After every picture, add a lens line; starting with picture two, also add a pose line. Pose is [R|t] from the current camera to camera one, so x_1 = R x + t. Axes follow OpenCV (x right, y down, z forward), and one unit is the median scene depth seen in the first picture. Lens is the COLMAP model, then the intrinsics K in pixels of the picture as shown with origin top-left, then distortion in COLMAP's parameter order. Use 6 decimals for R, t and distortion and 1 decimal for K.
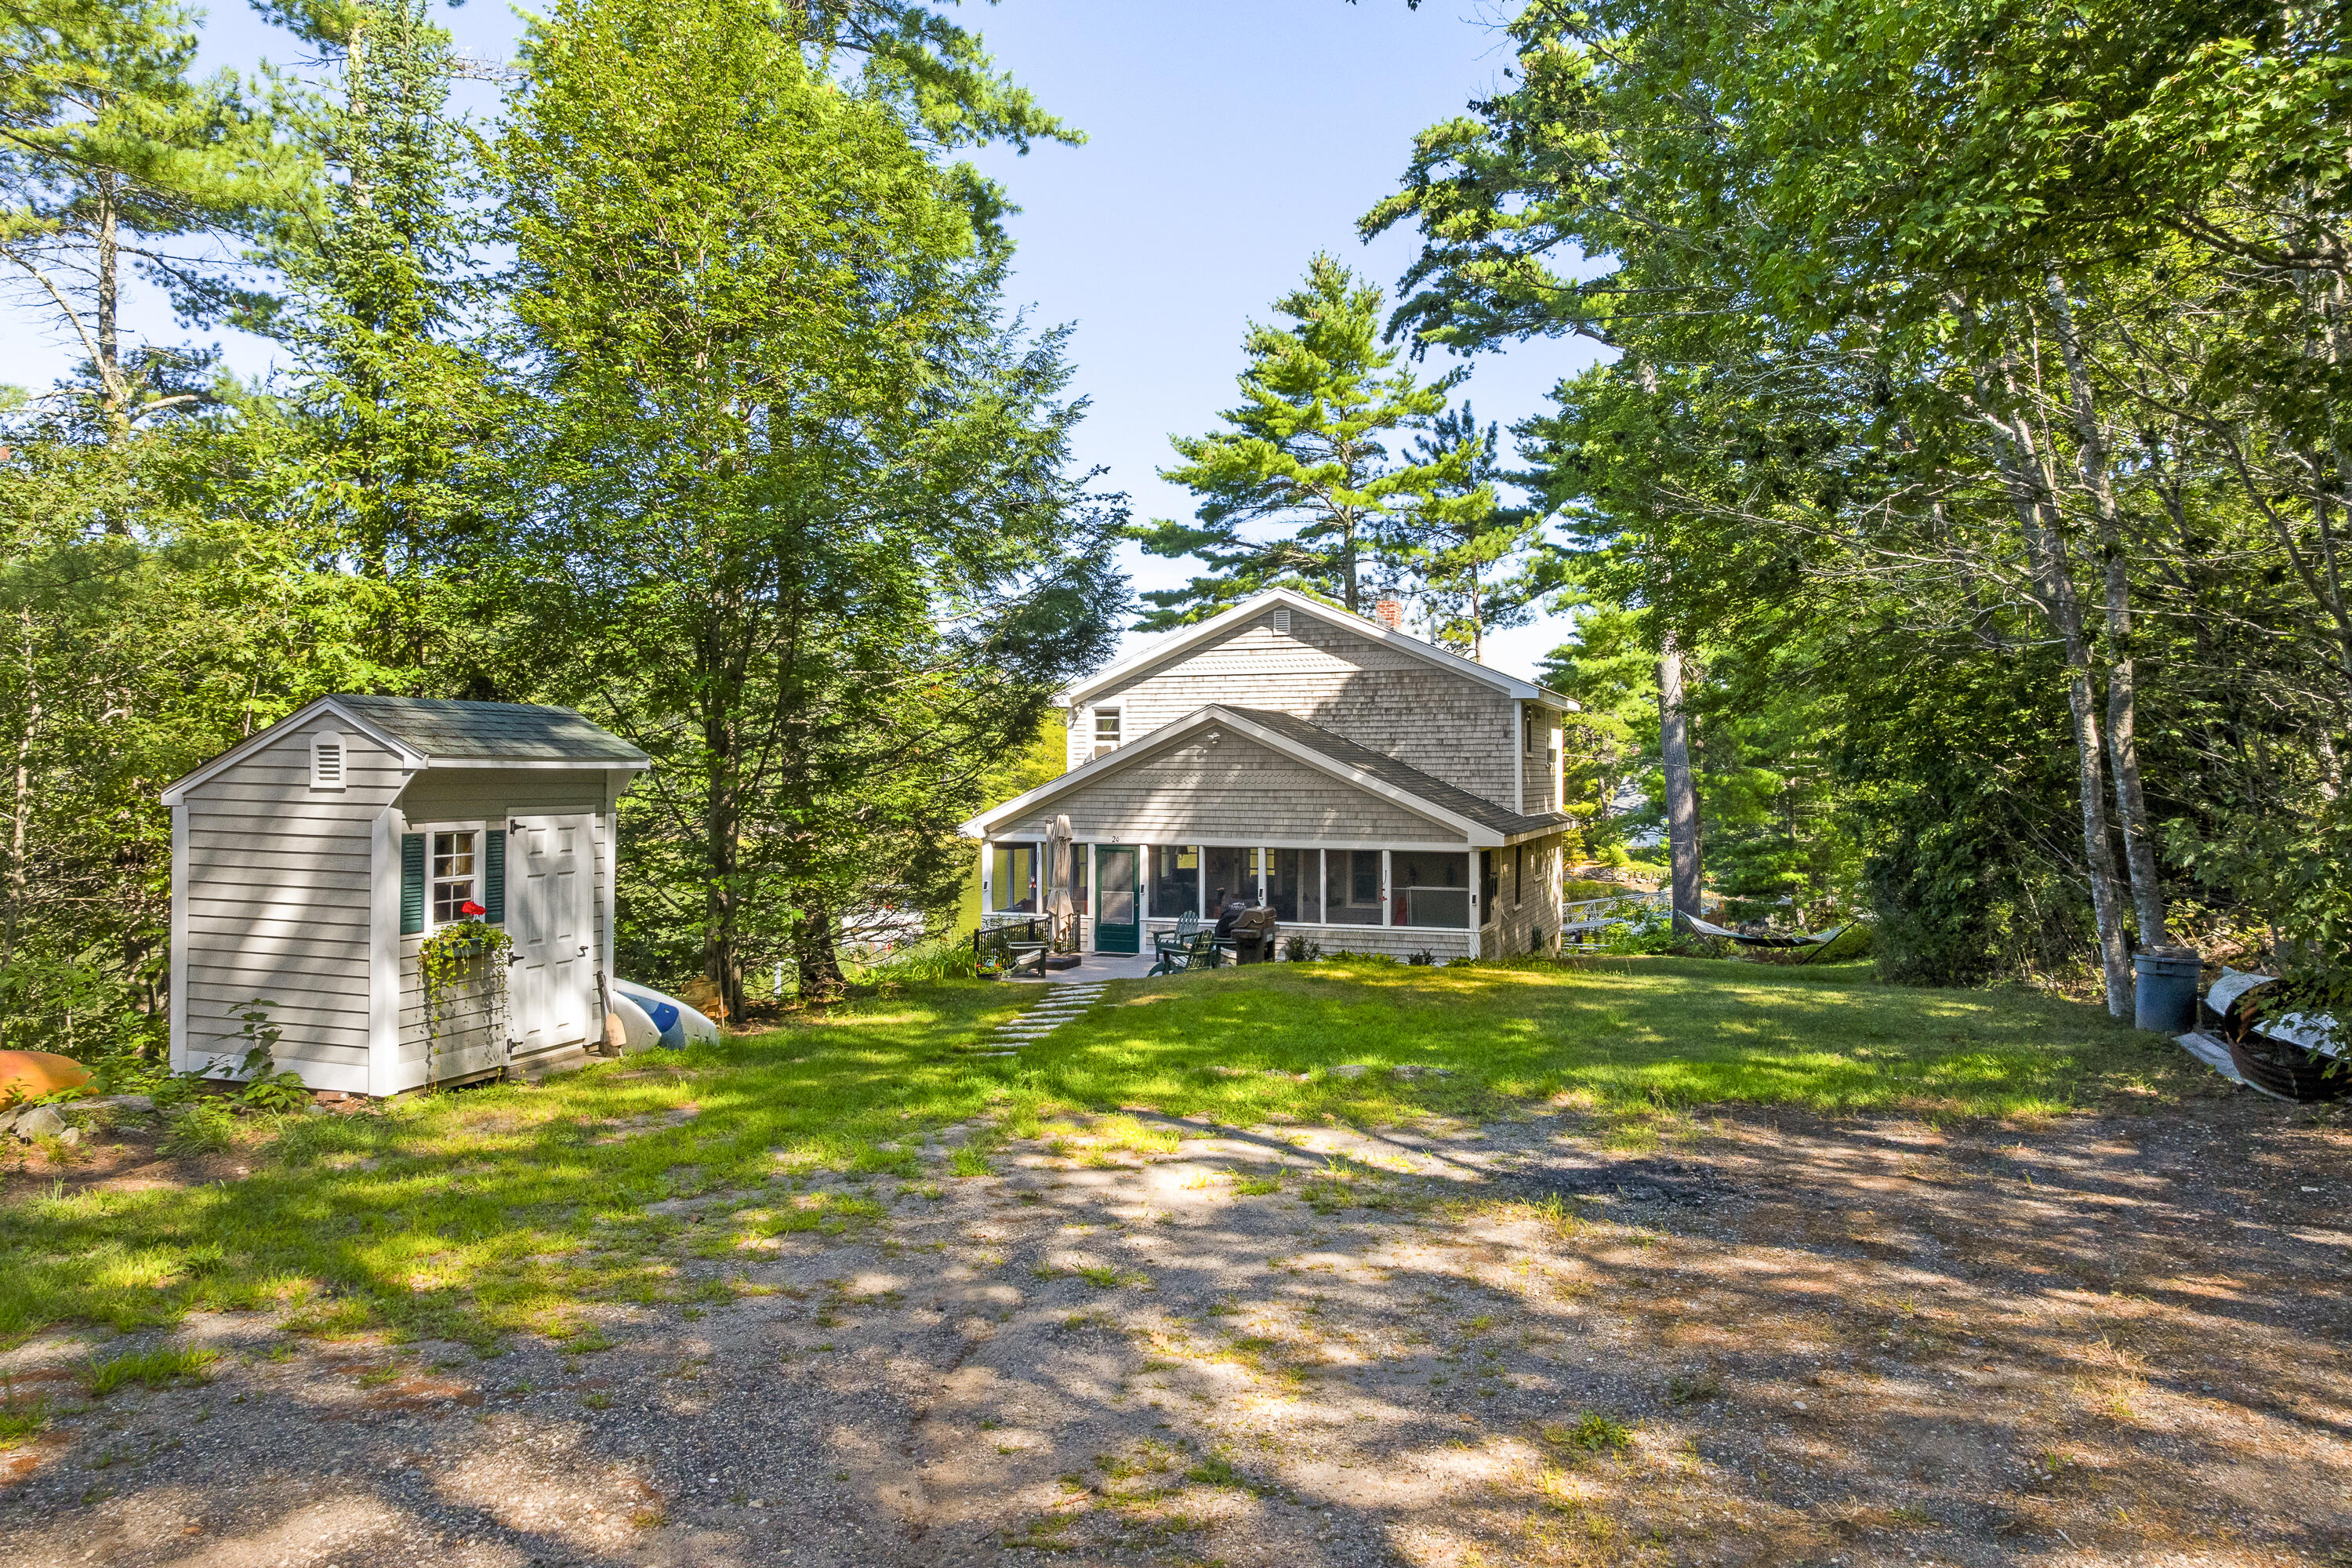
lens RADIAL K [[1622.6, 0, 1174.8], [0, 1622.6, 743.1], [0, 0, 1]] dist [0.002911, 0.000440]
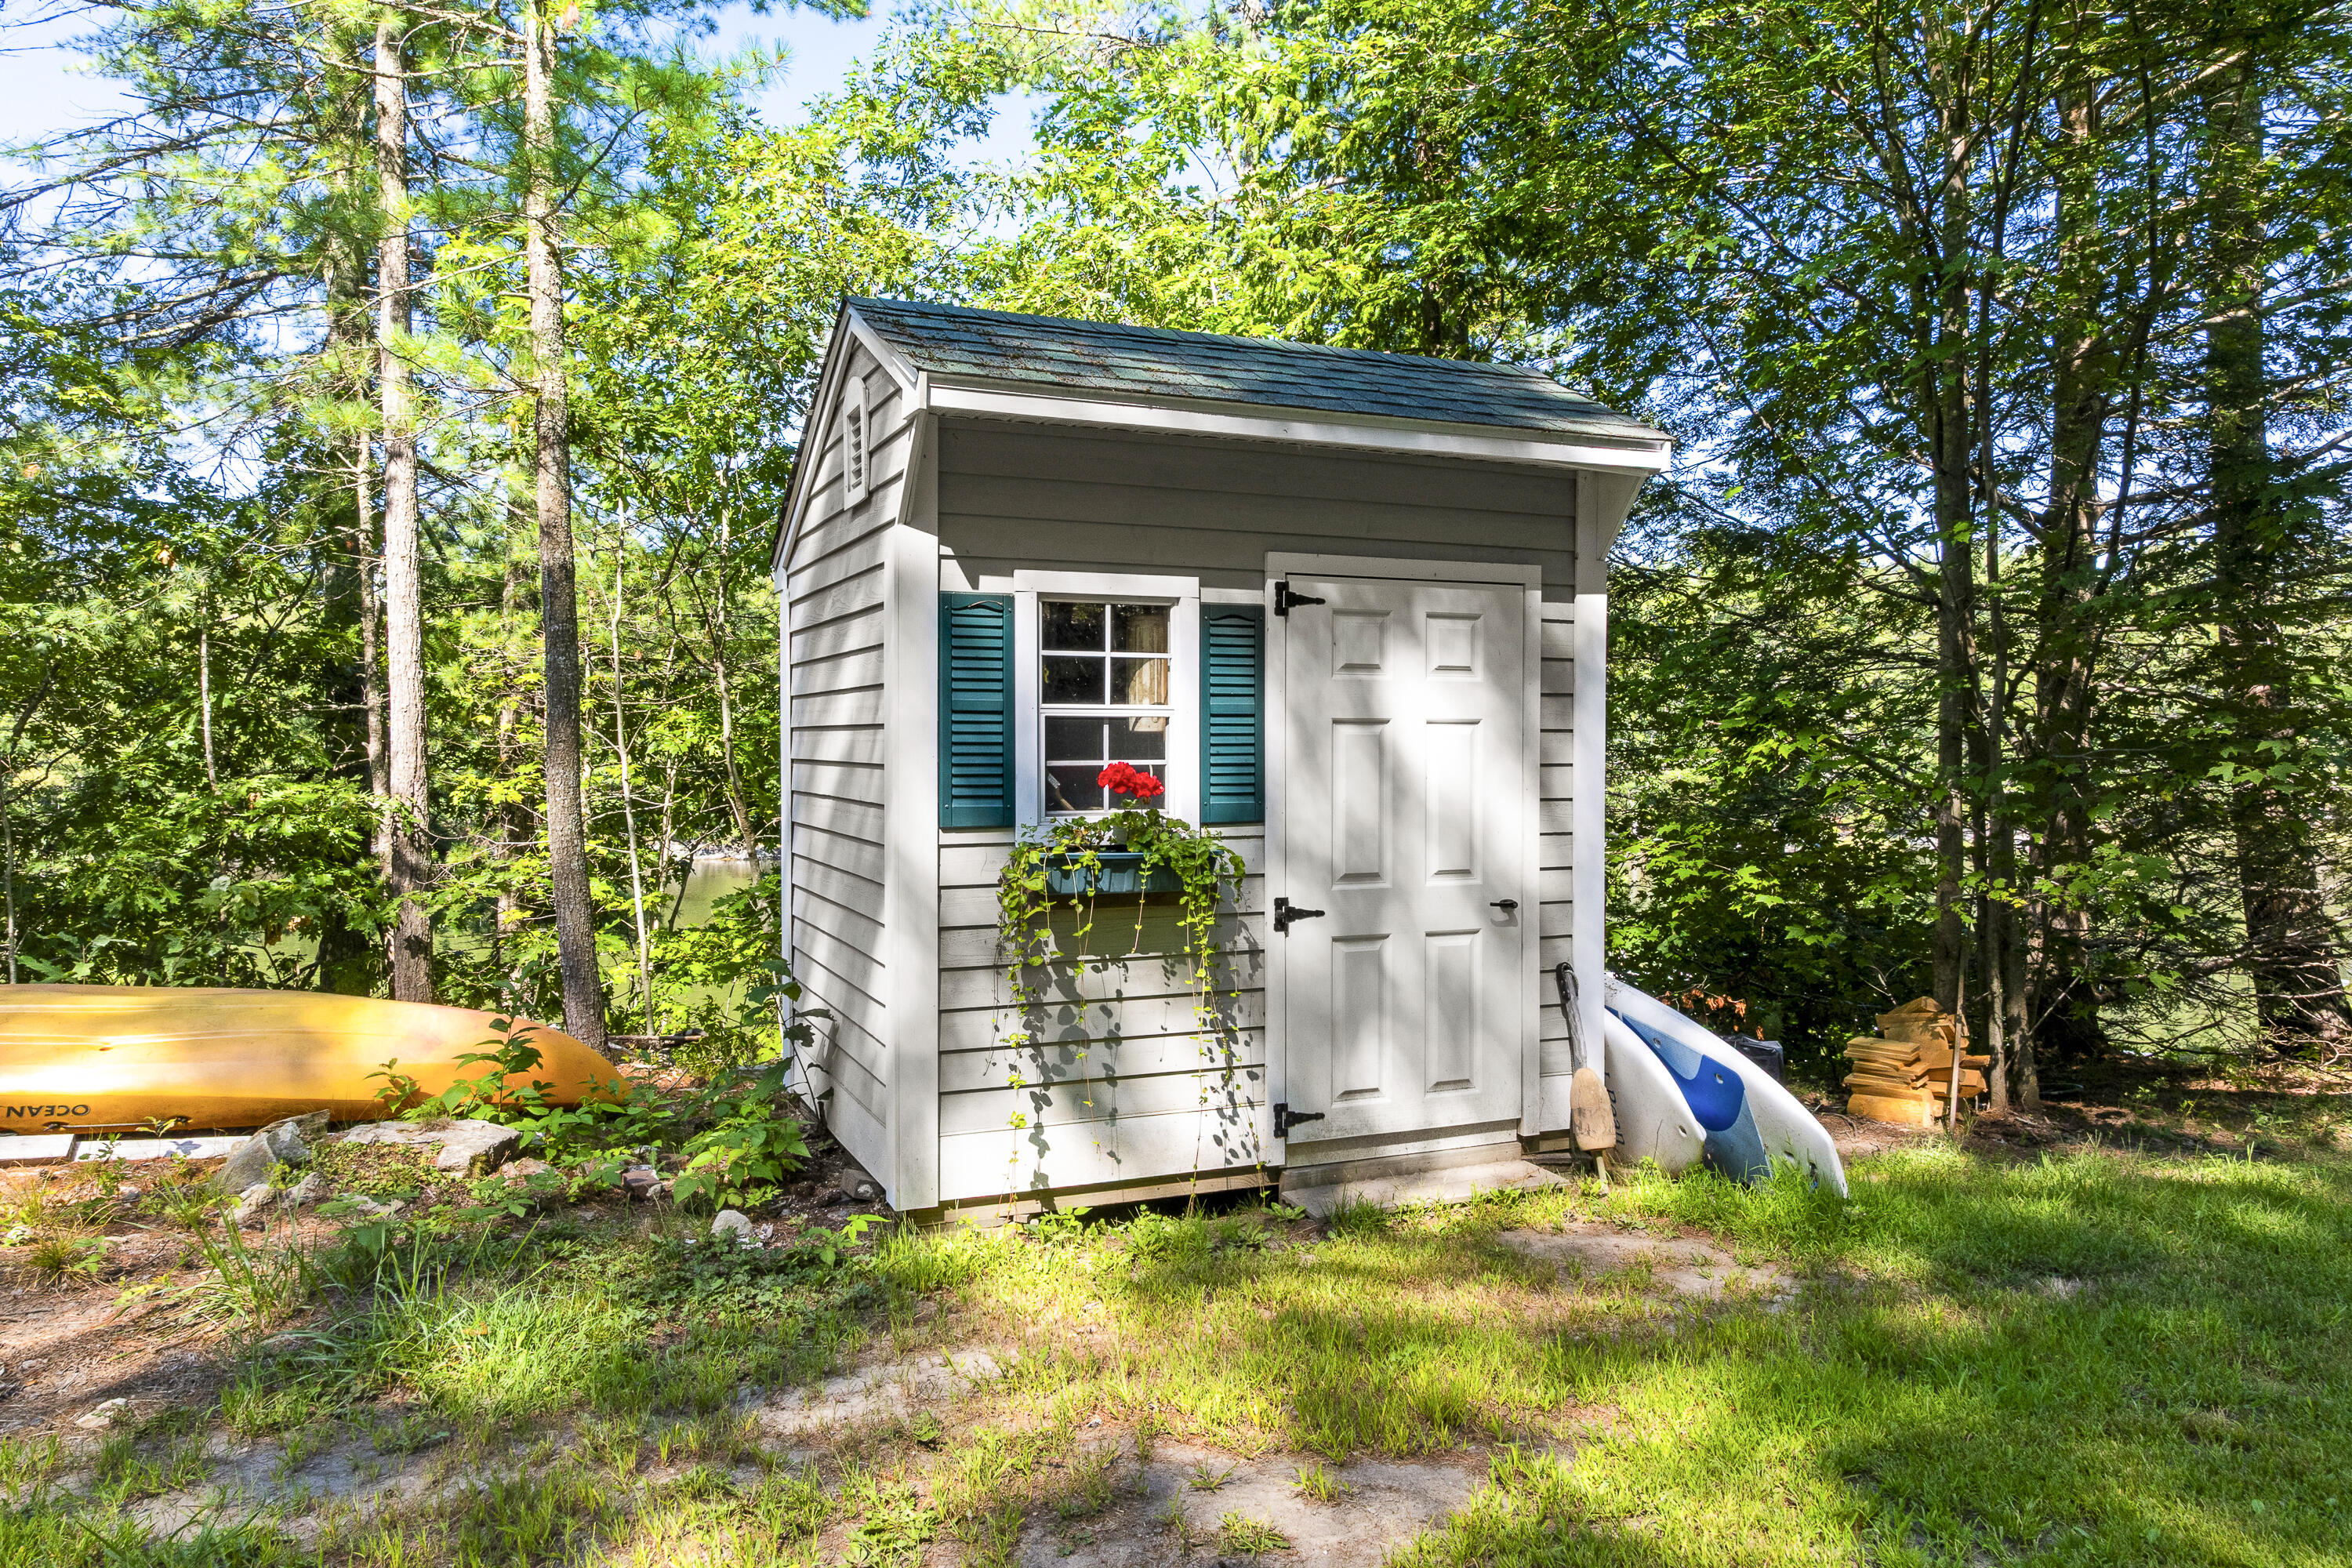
lens RADIAL K [[1622.6, 0, 1174.8], [0, 1622.6, 743.1], [0, 0, 1]] dist [0.002911, 0.000440]
pose [[0.662787, 0.003576, -0.748800, -0.116764], [0.015746, 0.999701, 0.018711, 0.082511], [0.748643, -0.024193, 0.662532, 0.720596]]
